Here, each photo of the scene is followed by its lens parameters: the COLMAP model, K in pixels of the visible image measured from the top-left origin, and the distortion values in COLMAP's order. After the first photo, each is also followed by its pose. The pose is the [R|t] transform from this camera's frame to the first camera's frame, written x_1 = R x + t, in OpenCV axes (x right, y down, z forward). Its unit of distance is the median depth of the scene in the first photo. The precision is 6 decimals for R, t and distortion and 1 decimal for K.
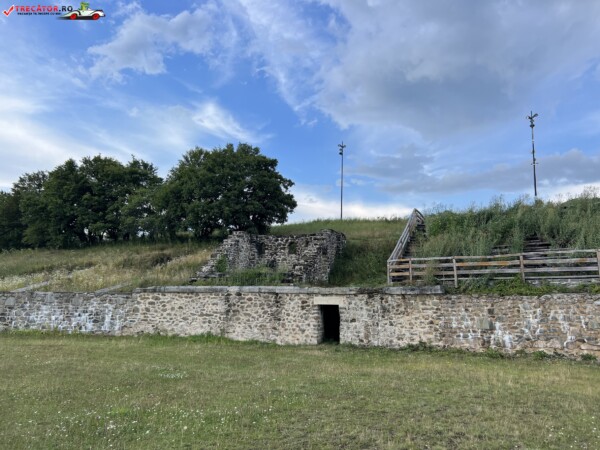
lens RADIAL K [[442.0, 0, 300.5], [0, 442.0, 225.4], [0, 0, 1]] dist [0.057089, -0.071940]
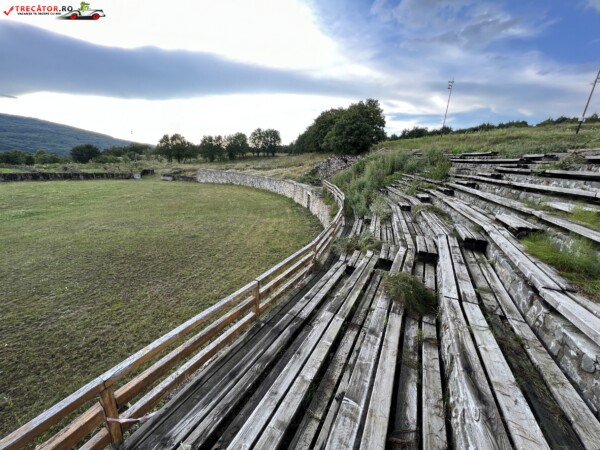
lens RADIAL K [[240.0, 0, 299.8], [0, 240.0, 226.0], [0, 0, 1]] dist [0.000555, -0.000091]
pose [[0.645795, 0.234004, -0.726767, 1.059560], [0.079560, 0.926069, 0.368871, -0.167947], [0.759354, -0.296037, 0.579434, 0.083787]]
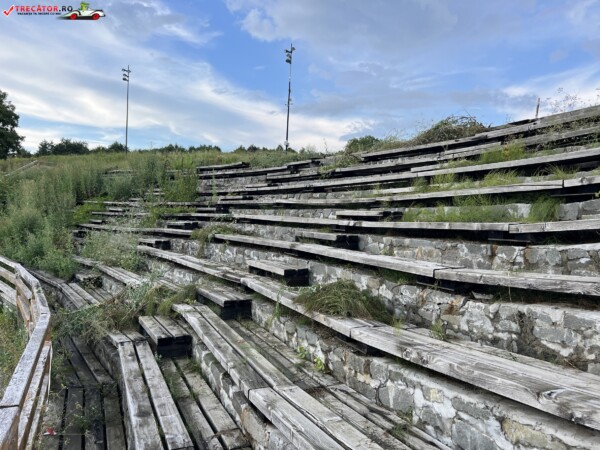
lens RADIAL K [[453.6, 0, 302.7], [0, 453.6, 225.4], [0, 0, 1]] dist [0.063971, -0.084104]
pose [[0.998724, 0.024726, 0.044024, 0.973786], [-0.032437, 0.982369, 0.184118, -0.126338], [-0.038696, -0.185311, 0.981918, 0.049396]]
